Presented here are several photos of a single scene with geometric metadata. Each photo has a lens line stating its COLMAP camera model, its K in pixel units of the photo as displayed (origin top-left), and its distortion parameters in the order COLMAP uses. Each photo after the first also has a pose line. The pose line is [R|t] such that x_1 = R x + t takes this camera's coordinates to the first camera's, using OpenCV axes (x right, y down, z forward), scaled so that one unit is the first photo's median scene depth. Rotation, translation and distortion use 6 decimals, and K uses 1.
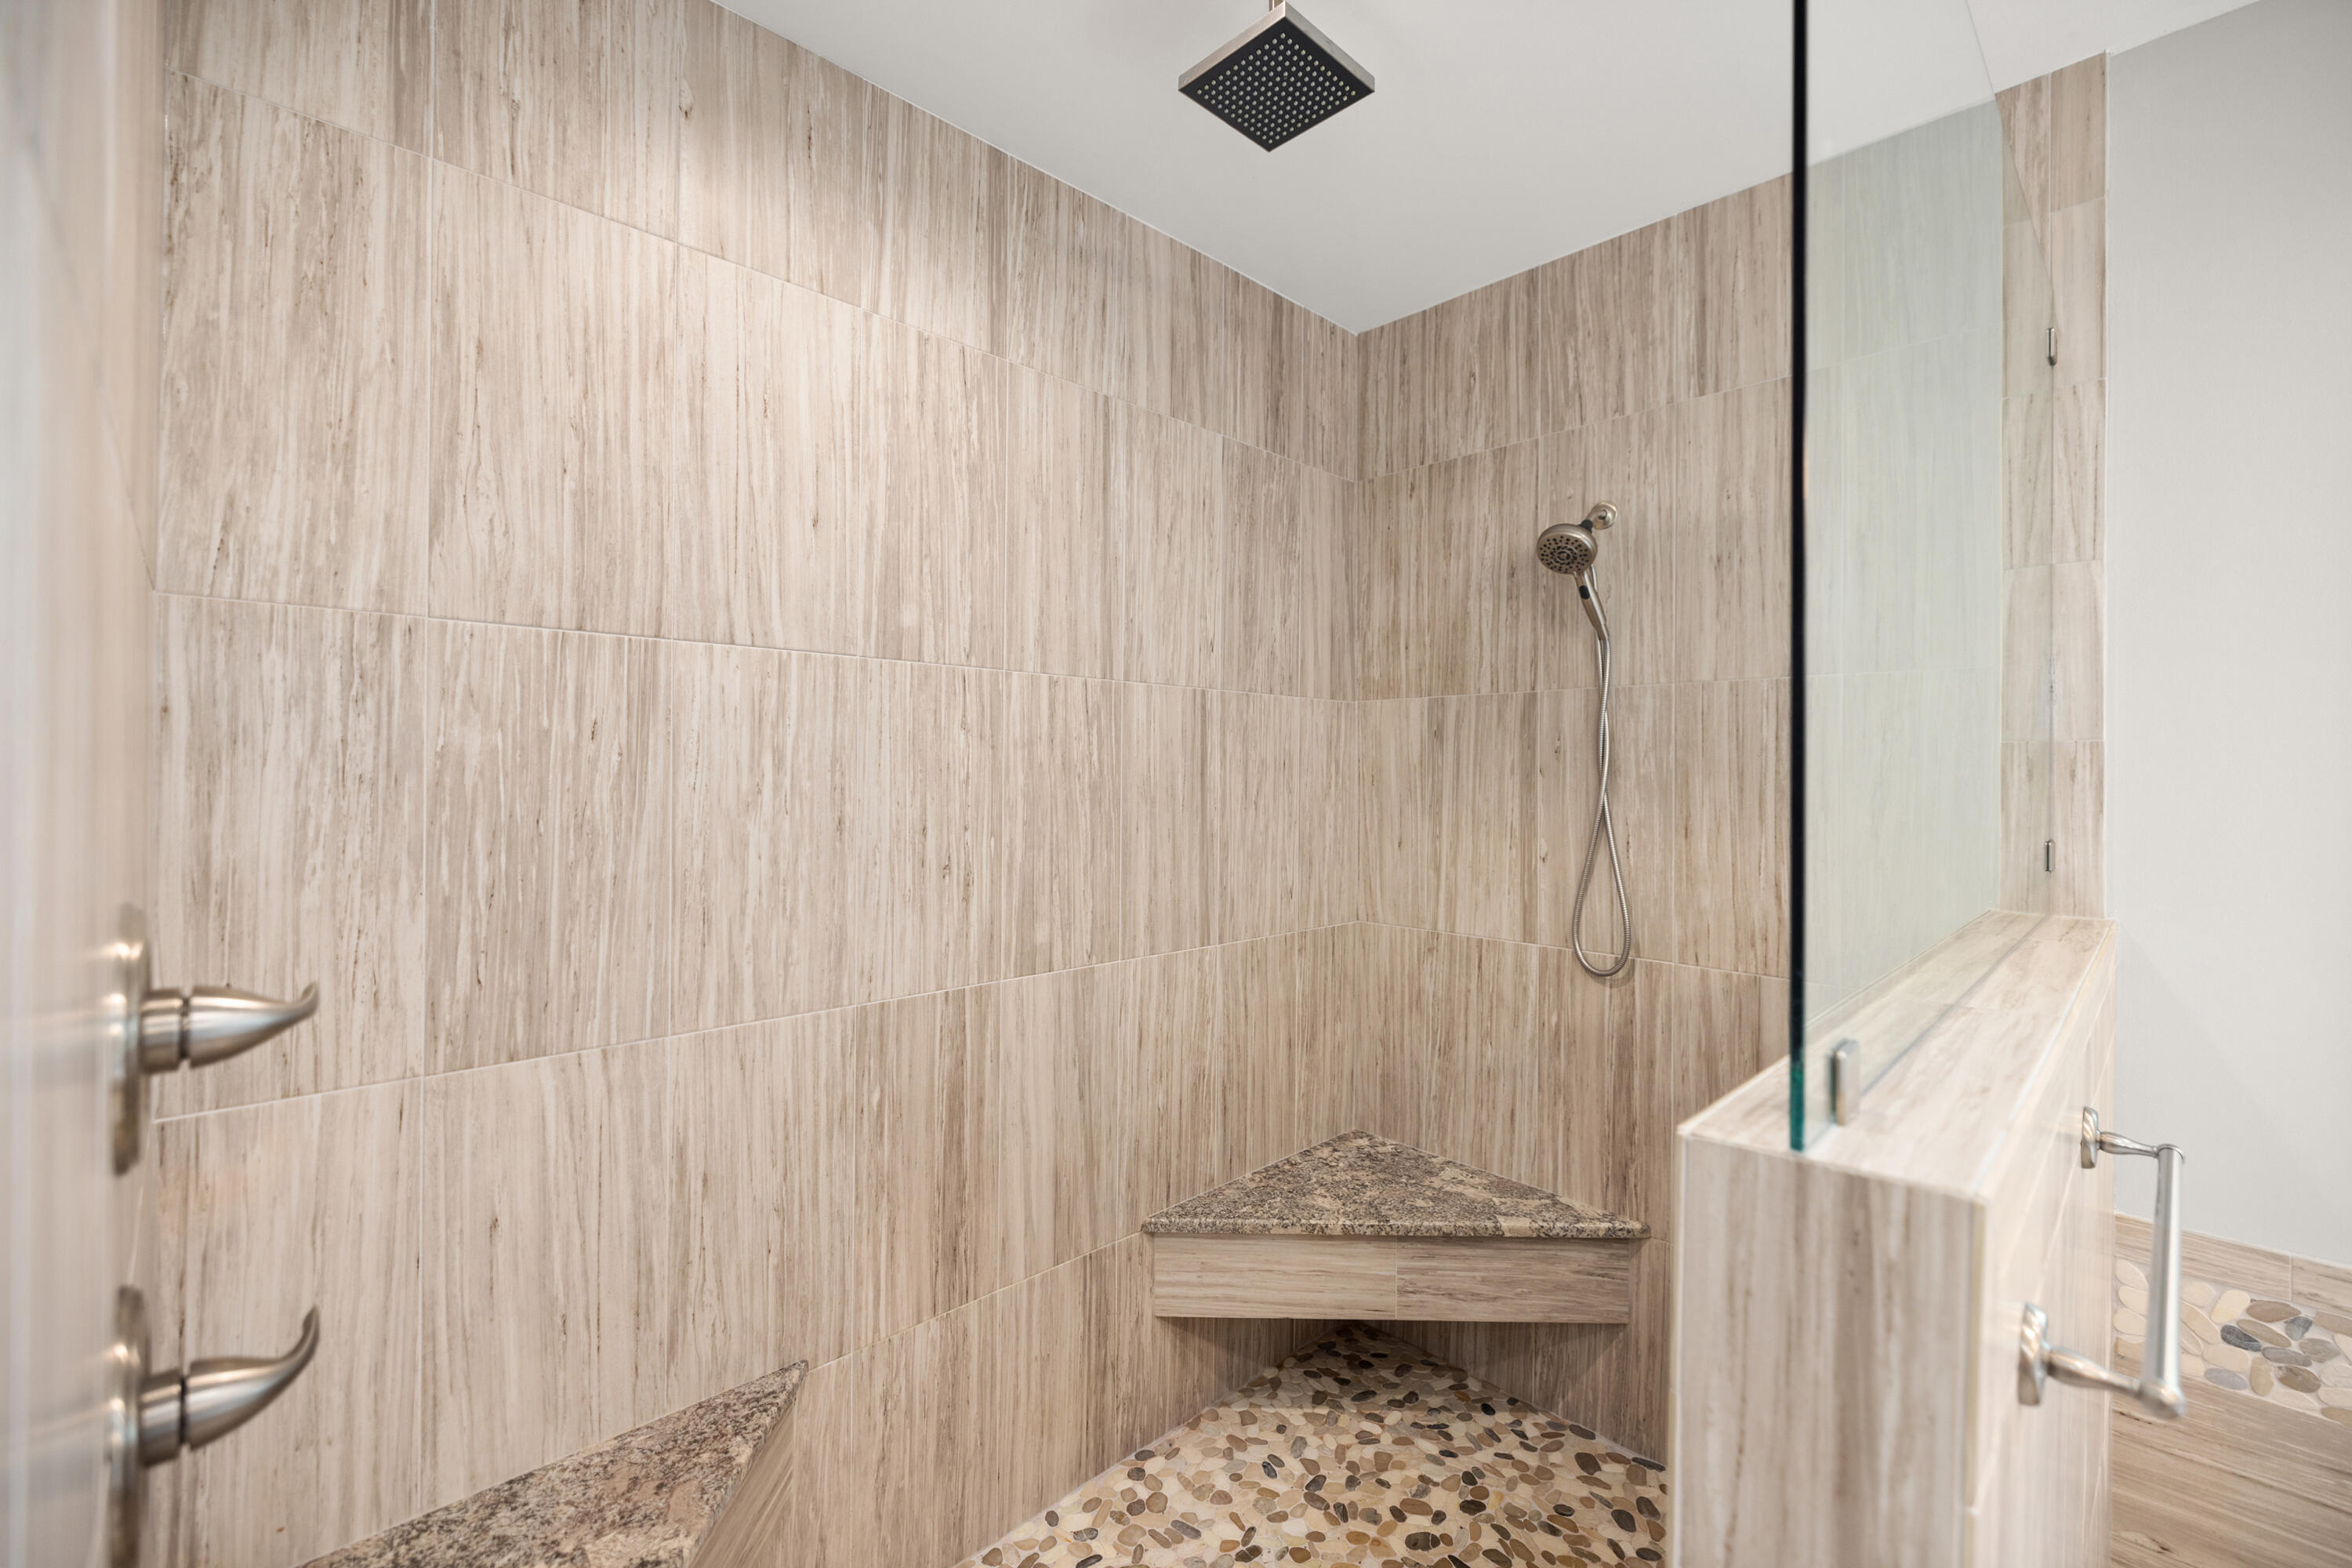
lens RADIAL K [[985.2, 0, 1167.0], [0, 985.2, 773.9], [0, 0, 1]] dist [-0.000505, -0.000406]
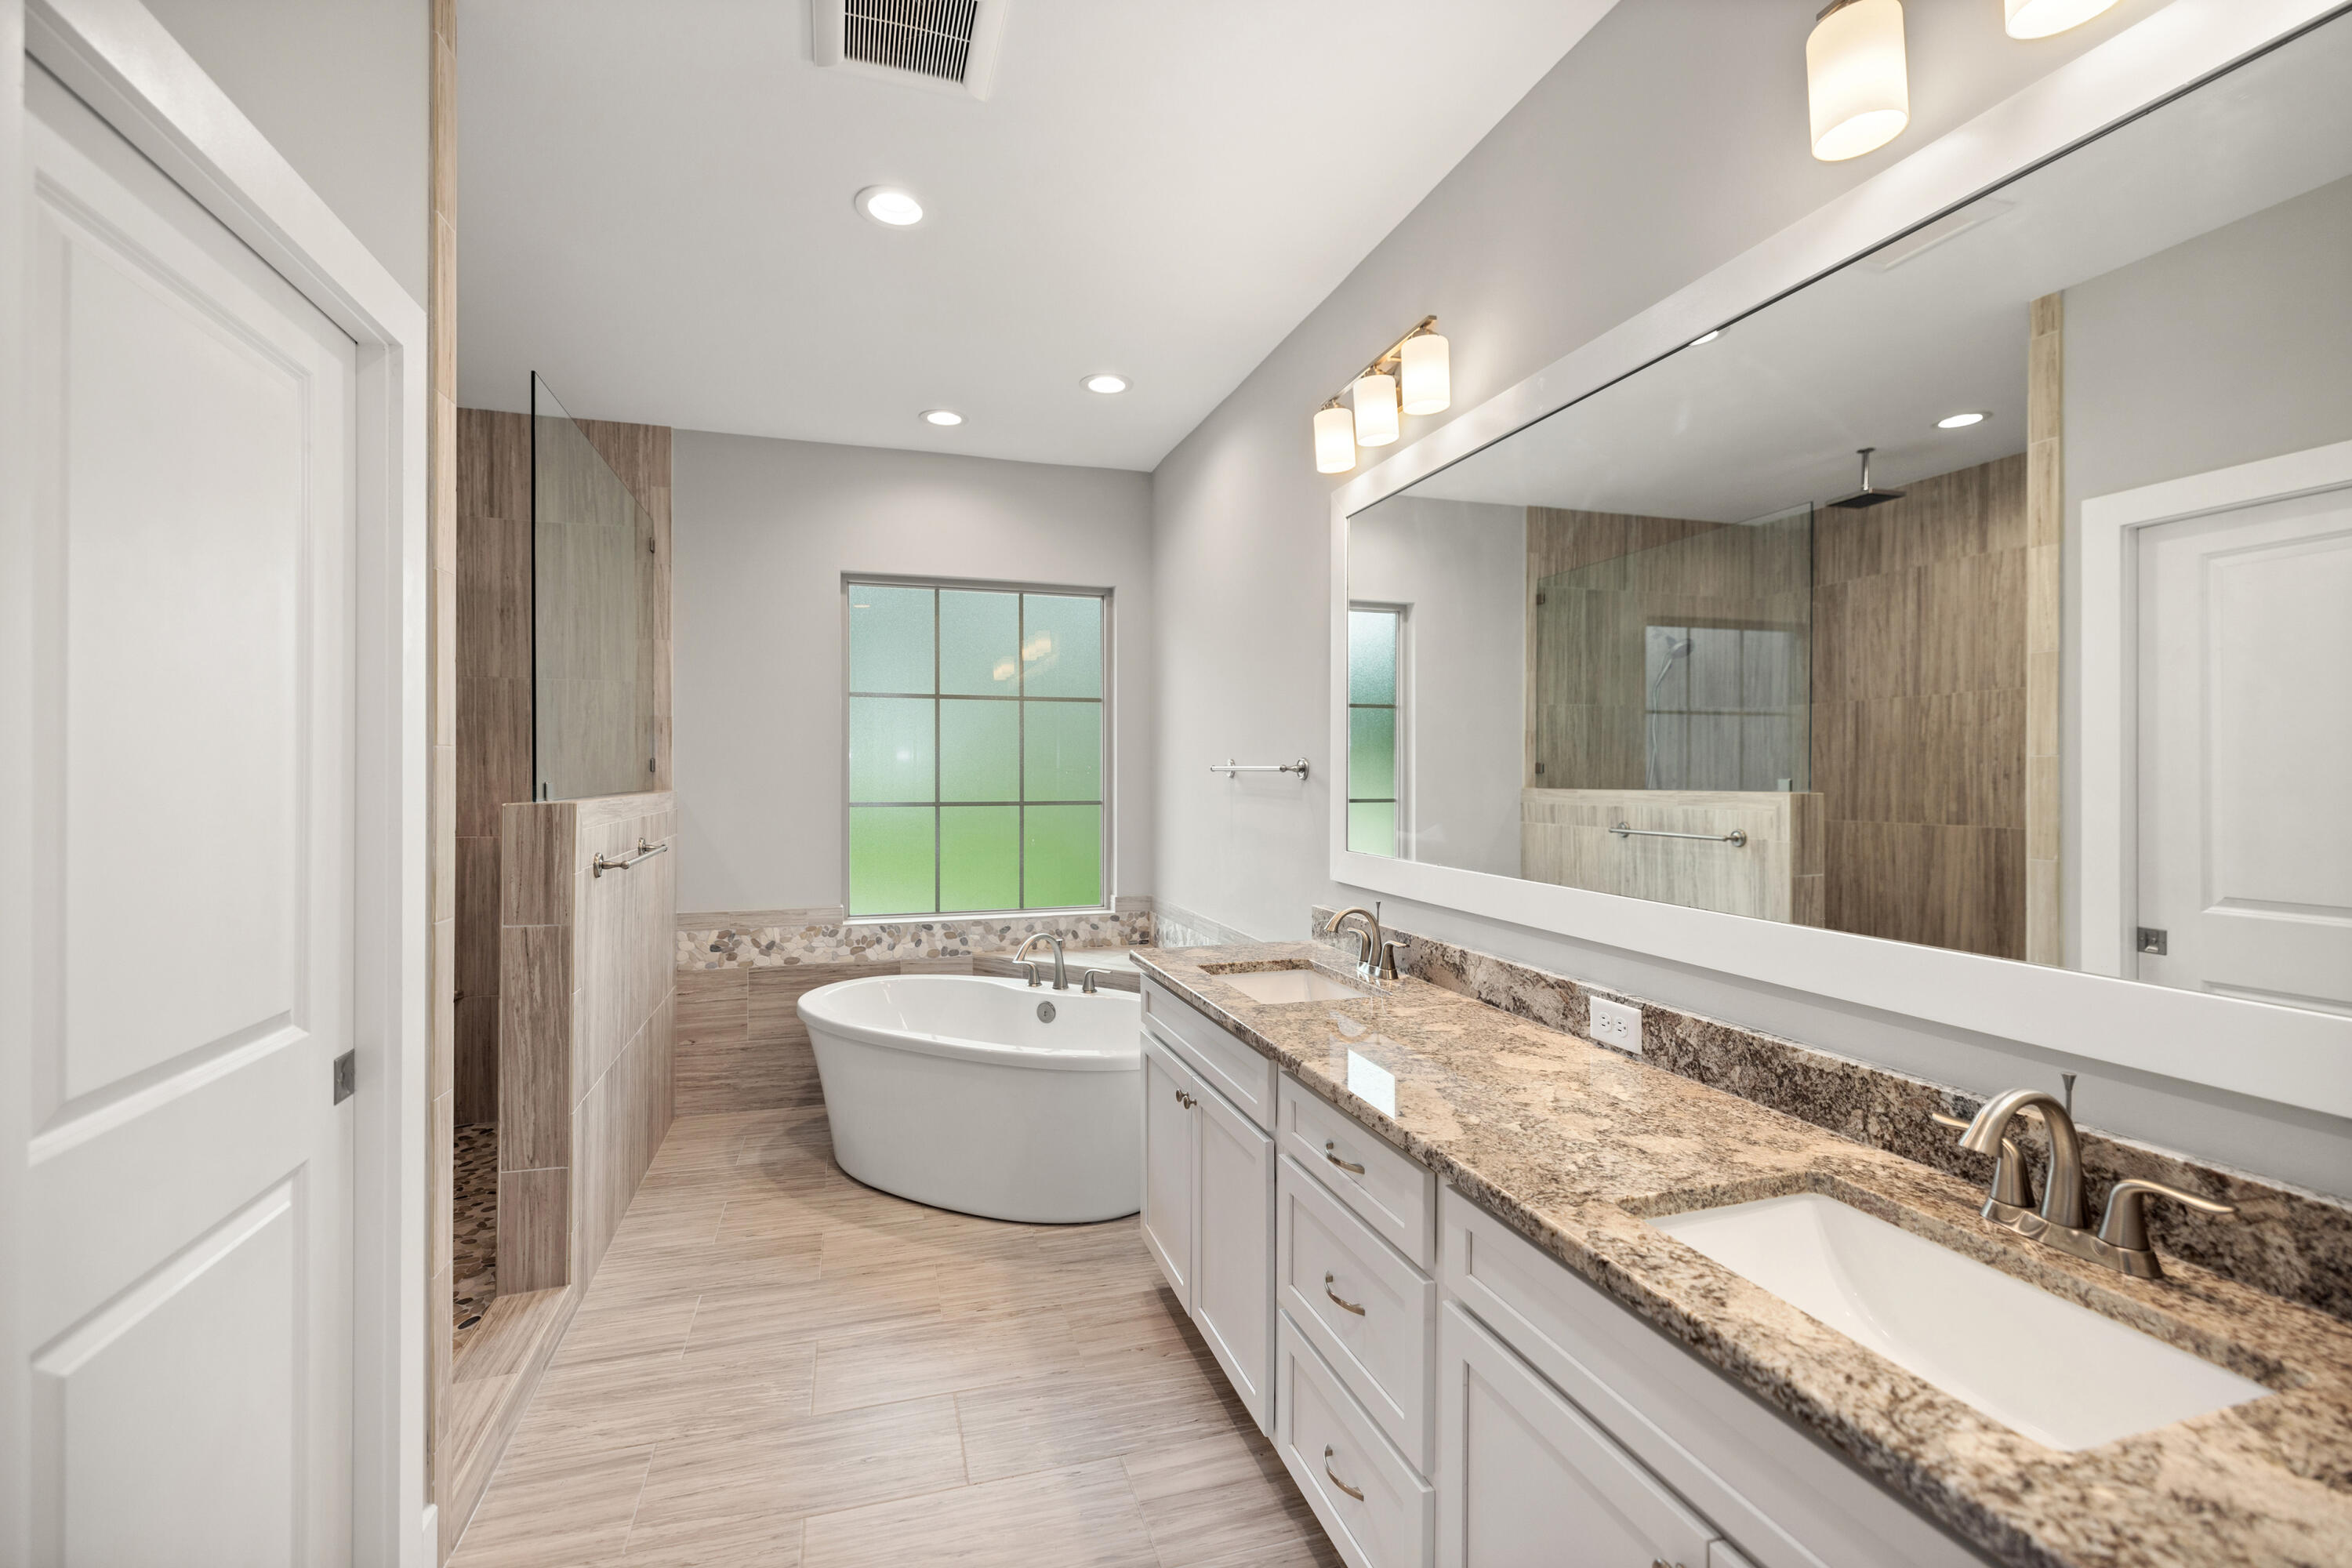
lens RADIAL K [[1002.7, 0, 1157.1], [0, 1002.7, 777.4], [0, 0, 1]] dist [0.000565, 0.000050]
pose [[0.452539, -0.008063, 0.891708, -0.618862], [0.002733, 0.999967, 0.007655, 0.089547], [-0.891740, -0.001027, 0.452546, -1.038620]]
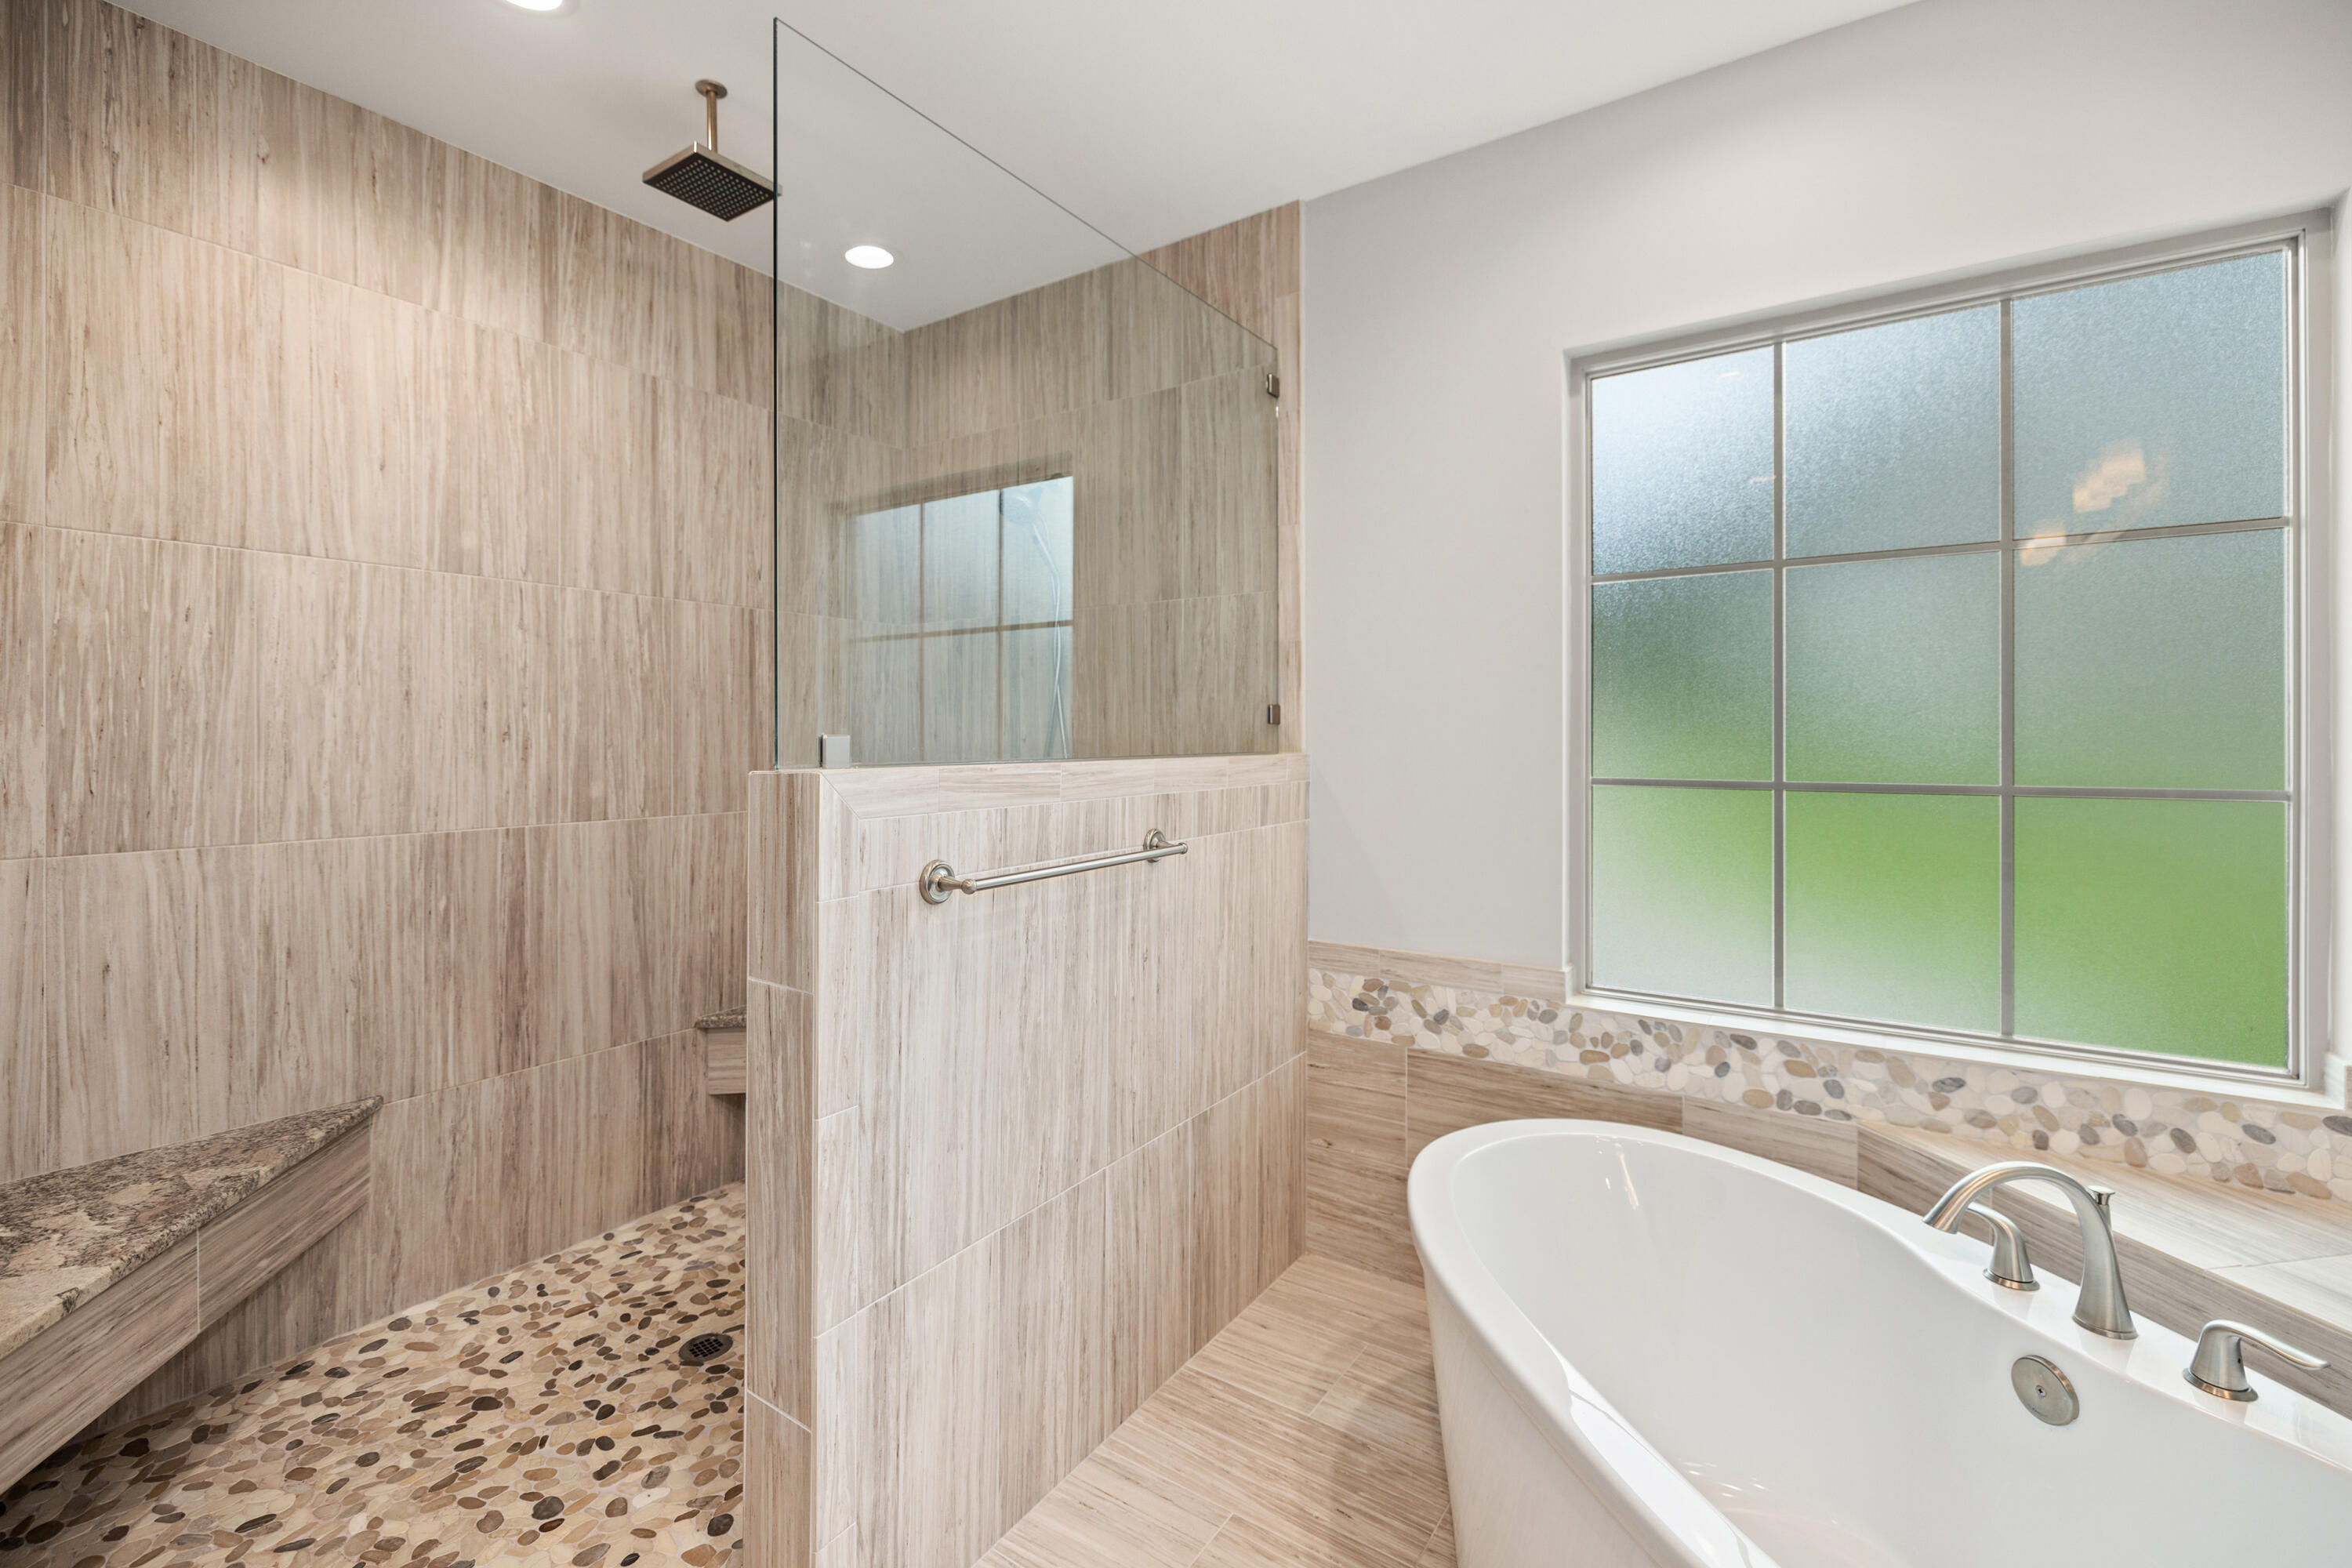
lens RADIAL K [[1023.2, 0, 1130.9], [0, 1023.2, 741.9], [0, 0, 1]] dist [-0.000985, -0.001087]
pose [[0.982510, -0.009383, 0.185973, 0.343649], [0.008912, 0.999955, 0.003368, 0.109711], [-0.185996, -0.001652, 0.982549, -0.497595]]
